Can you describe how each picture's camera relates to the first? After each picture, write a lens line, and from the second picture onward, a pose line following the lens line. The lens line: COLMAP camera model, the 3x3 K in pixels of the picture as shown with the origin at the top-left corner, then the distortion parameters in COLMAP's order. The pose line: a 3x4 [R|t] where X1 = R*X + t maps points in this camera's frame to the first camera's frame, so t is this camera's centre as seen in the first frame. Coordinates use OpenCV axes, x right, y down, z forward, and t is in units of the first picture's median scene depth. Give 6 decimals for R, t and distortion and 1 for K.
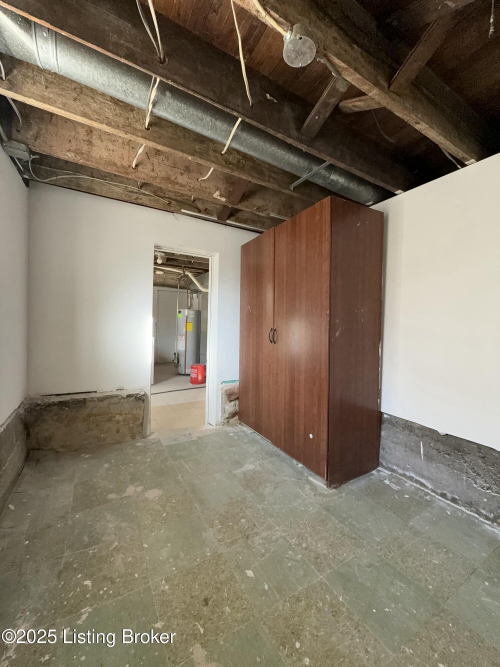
lens RADIAL K [[266.6, 0, 251.2], [0, 266.6, 330.7], [0, 0, 1]] dist [-0.000503, -0.000050]
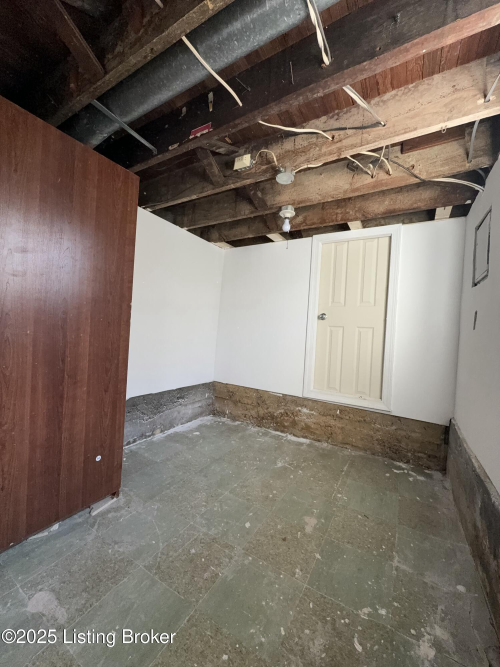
lens RADIAL K [[266.6, 0, 250.2], [0, 266.6, 332.1], [0, 0, 1]] dist [-0.000503, -0.000050]
pose [[-0.481177, -0.054110, 0.874952, -0.759635], [-0.051975, 0.998098, 0.033142, -0.026633], [-0.875081, -0.029529, -0.483075, 1.163495]]
